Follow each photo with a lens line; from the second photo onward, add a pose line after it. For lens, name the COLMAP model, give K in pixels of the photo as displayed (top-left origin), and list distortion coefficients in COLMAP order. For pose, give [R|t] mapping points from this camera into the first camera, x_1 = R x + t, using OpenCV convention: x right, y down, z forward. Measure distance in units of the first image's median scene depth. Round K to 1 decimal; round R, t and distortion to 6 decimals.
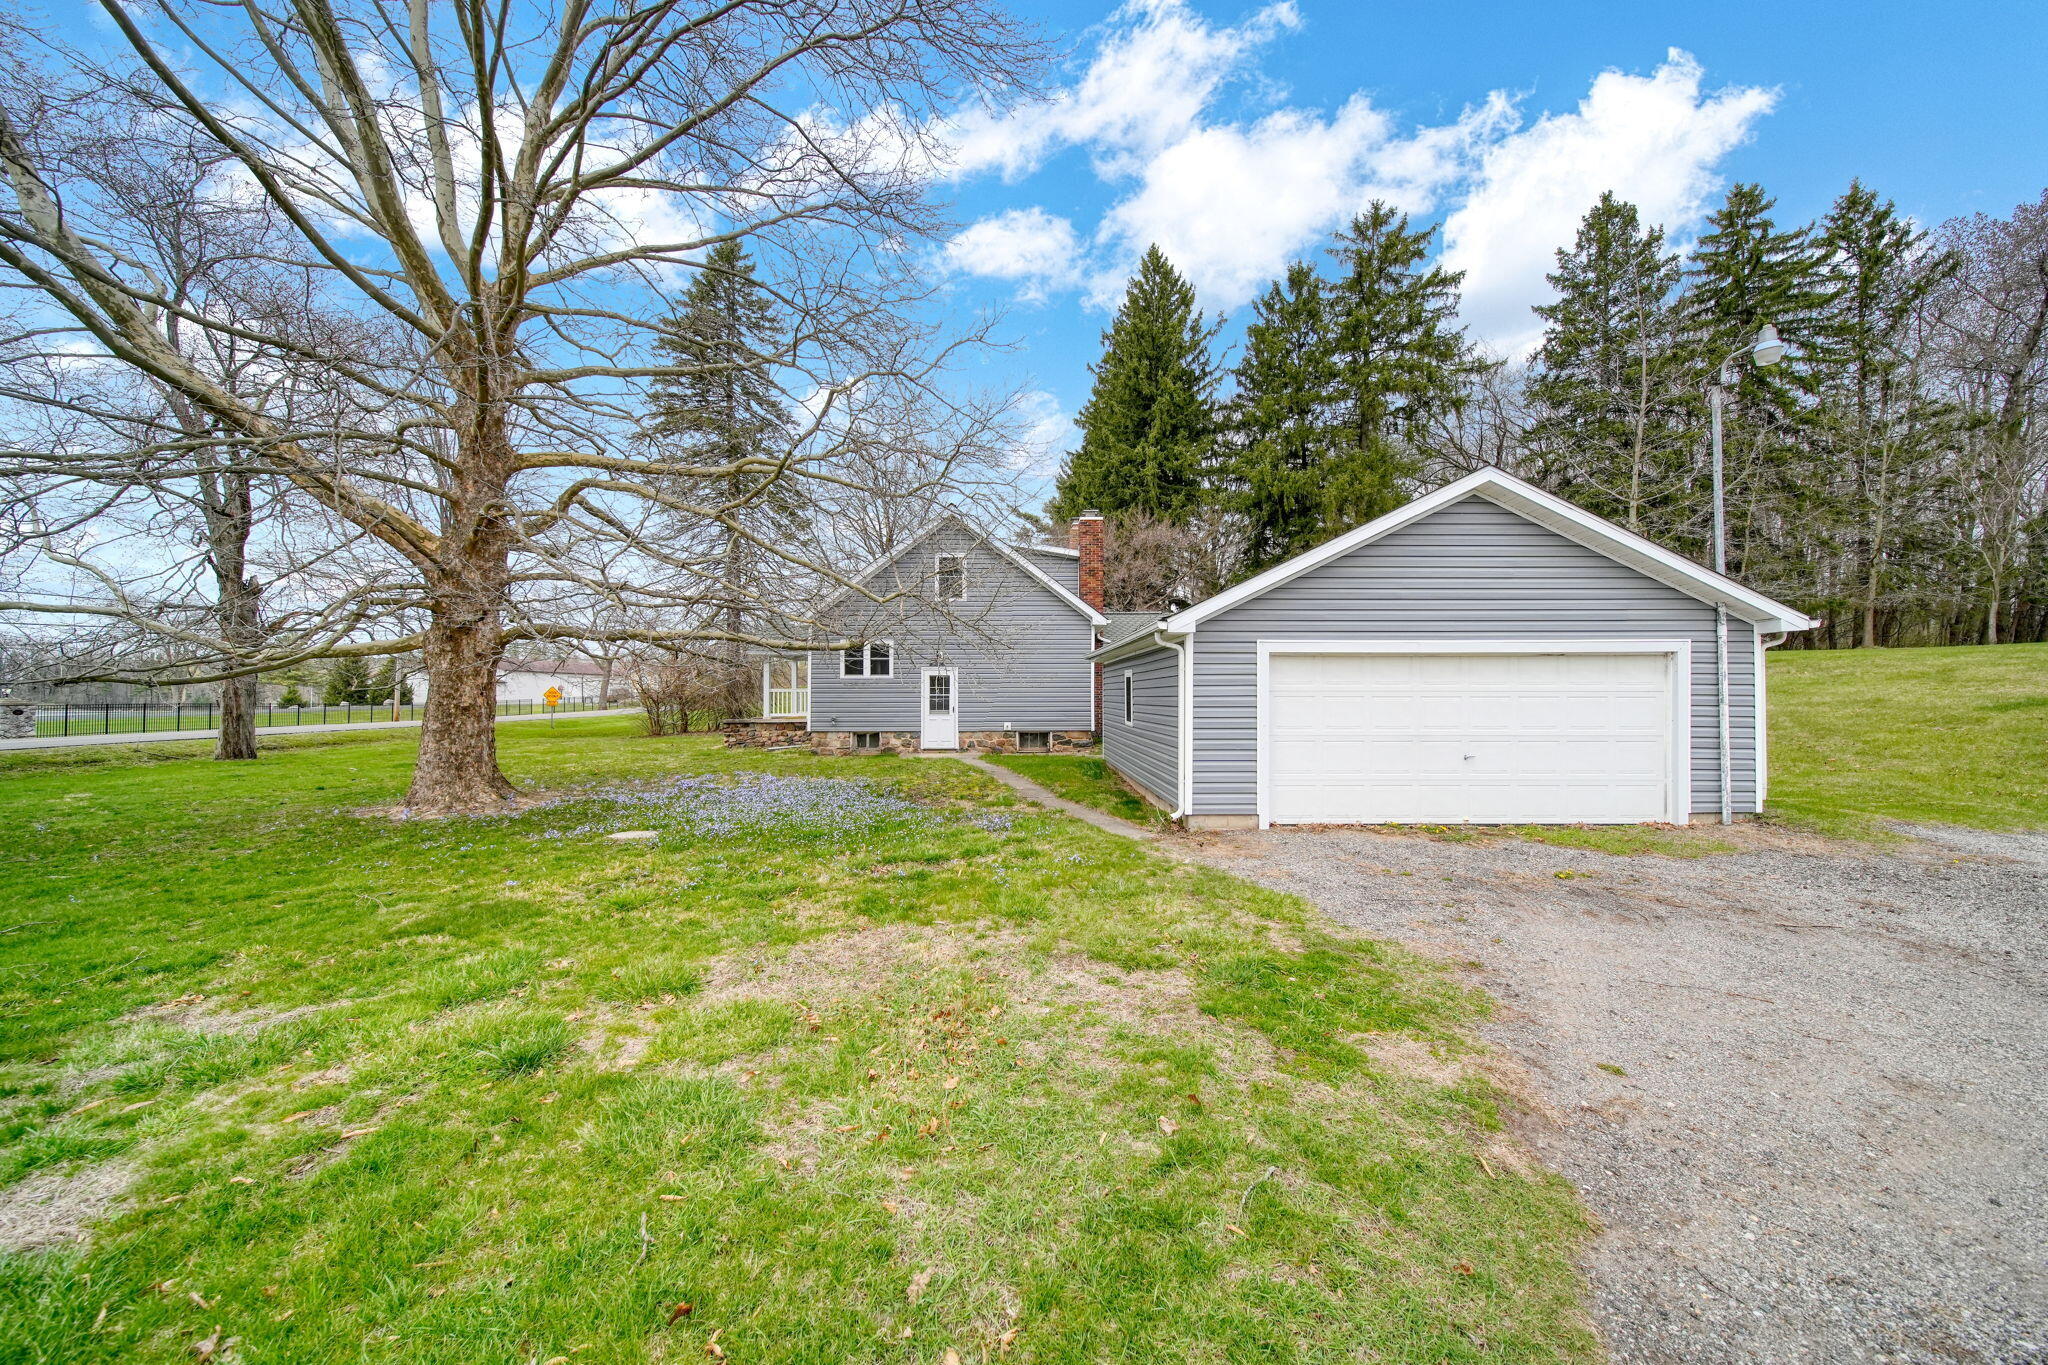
lens RADIAL K [[715.0, 0, 1024.0], [0, 715.0, 682.5], [0, 0, 1]] dist [0.000025, -0.001807]
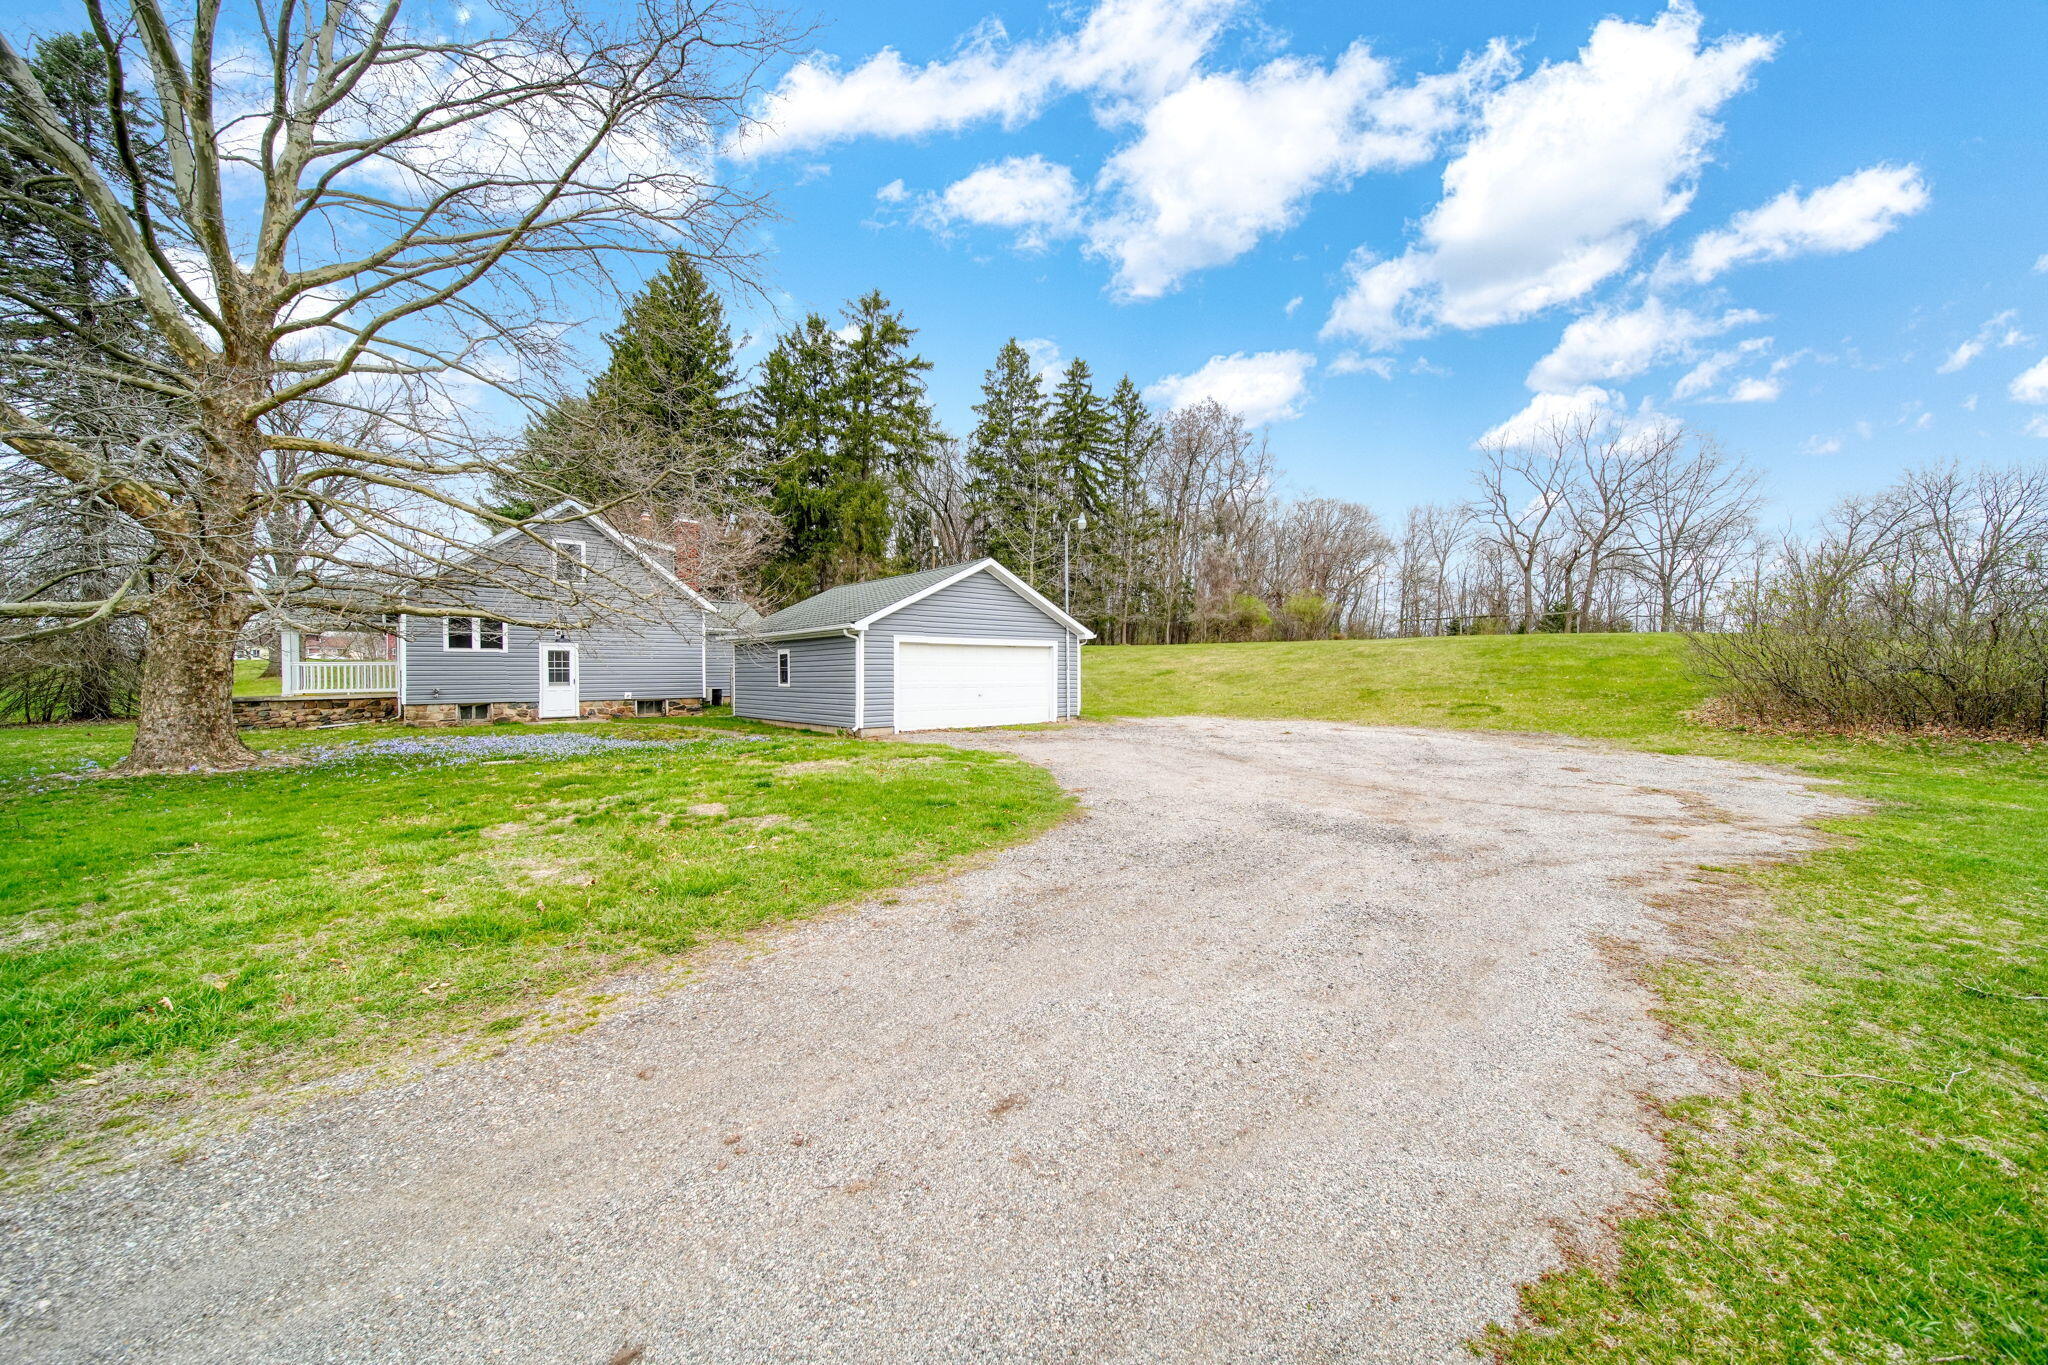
lens RADIAL K [[710.0, 0, 1020.7], [0, 710.0, 674.4], [0, 0, 1]] dist [-0.000084, -0.000104]
pose [[0.757020, -0.002870, 0.653385, -0.248935], [-0.006315, 0.999912, 0.011709, 0.007985], [-0.653361, -0.012990, 0.756935, -0.250197]]
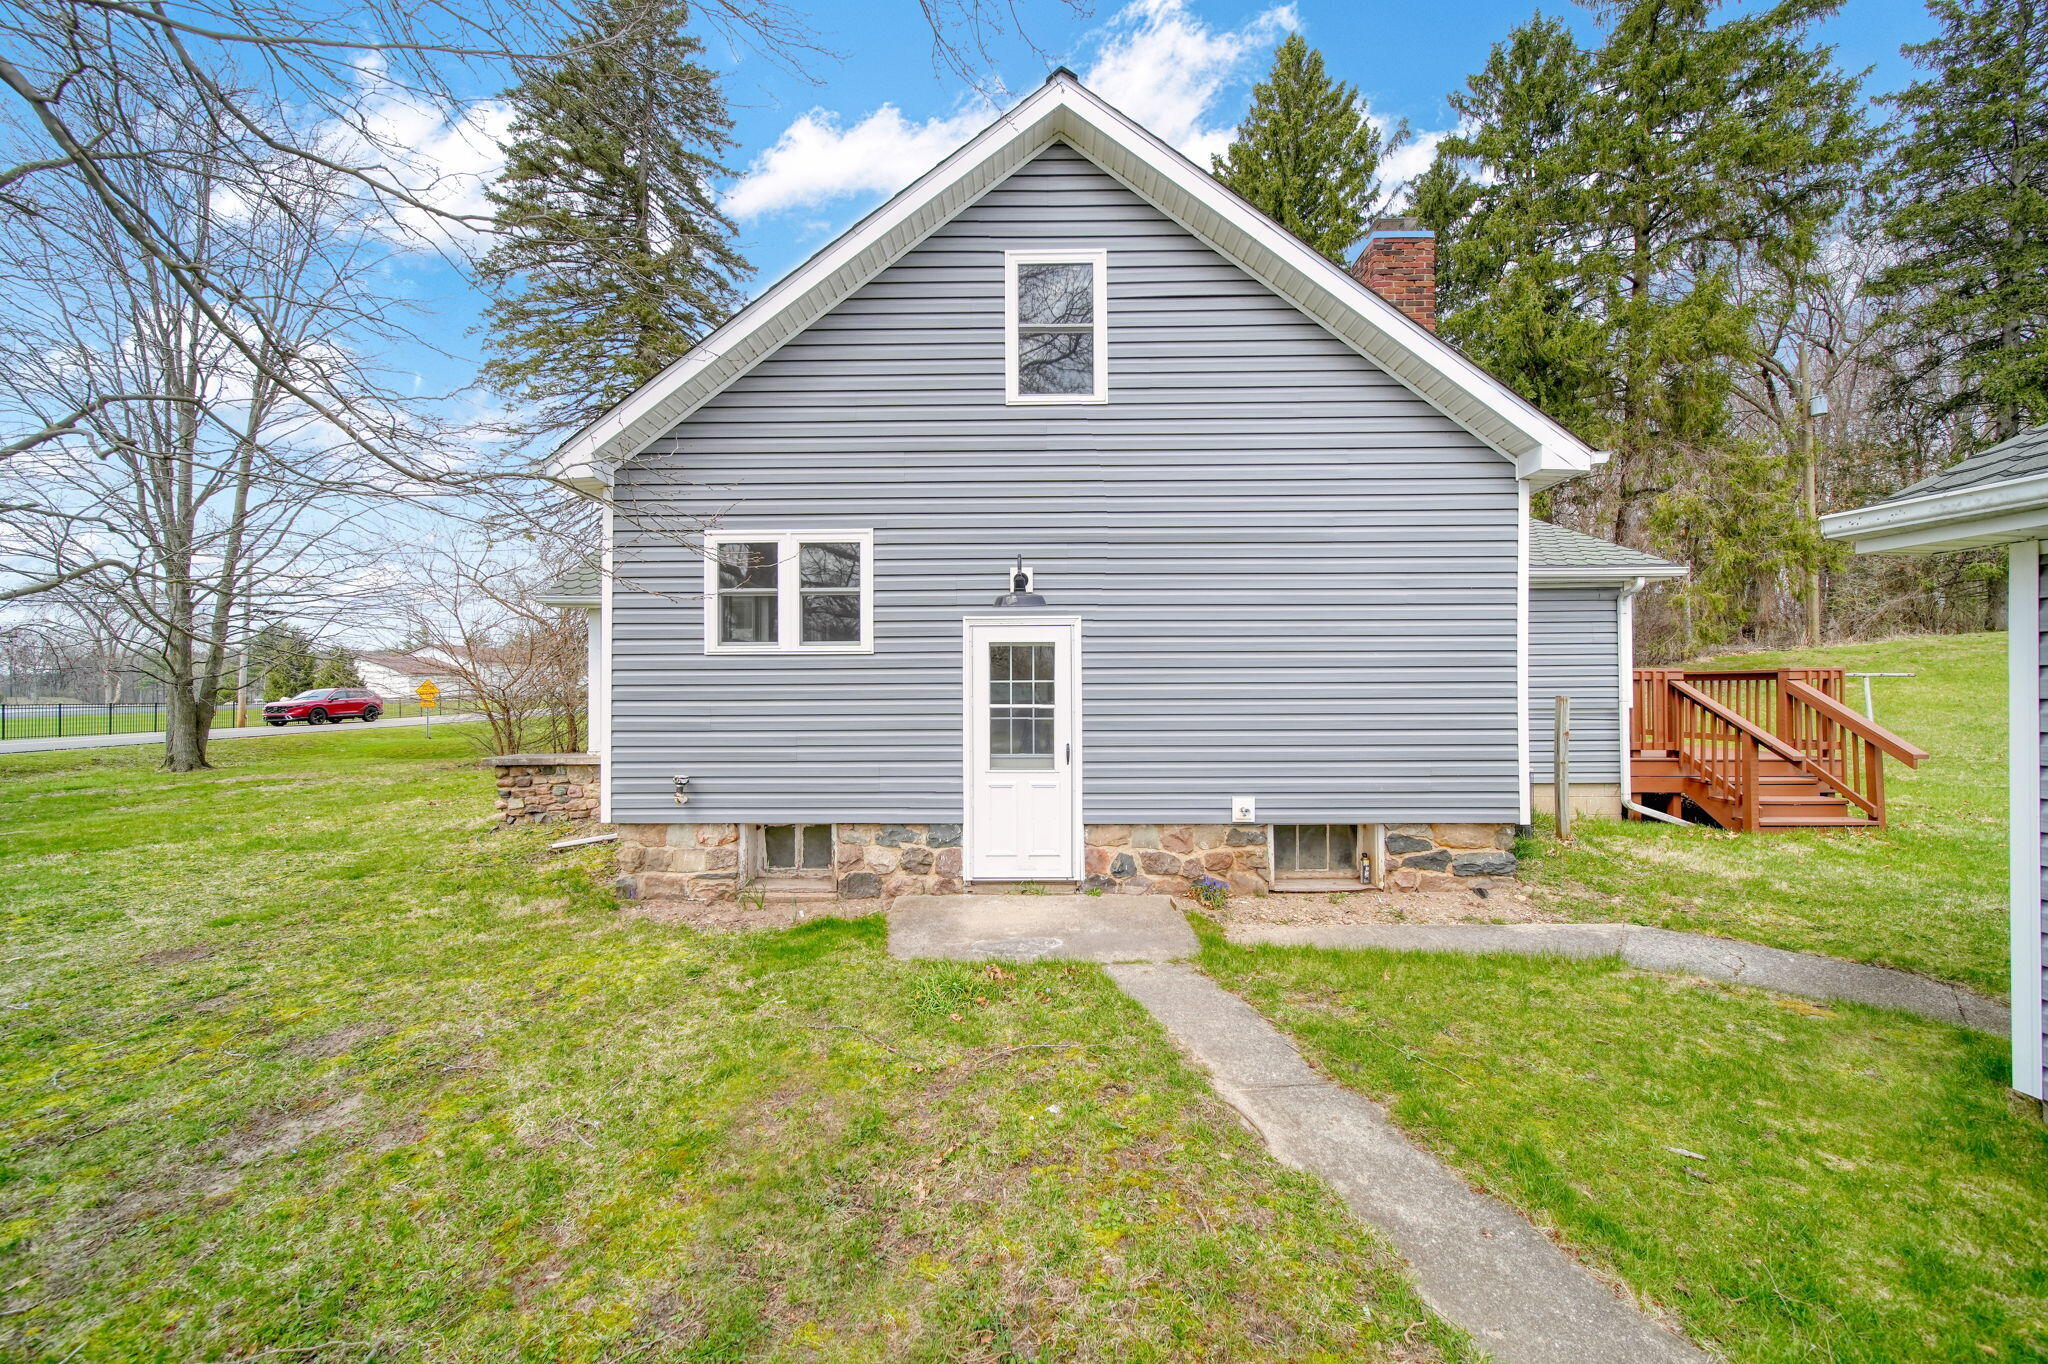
lens RADIAL K [[724.1, 0, 1023.4], [0, 724.1, 687.6], [0, 0, 1]] dist [0.001221, -0.005225]
pose [[0.999442, -0.000680, -0.033382, -0.090402], [0.001304, 0.999825, 0.018679, 0.002761], [0.033363, -0.018712, 0.999268, 0.579961]]
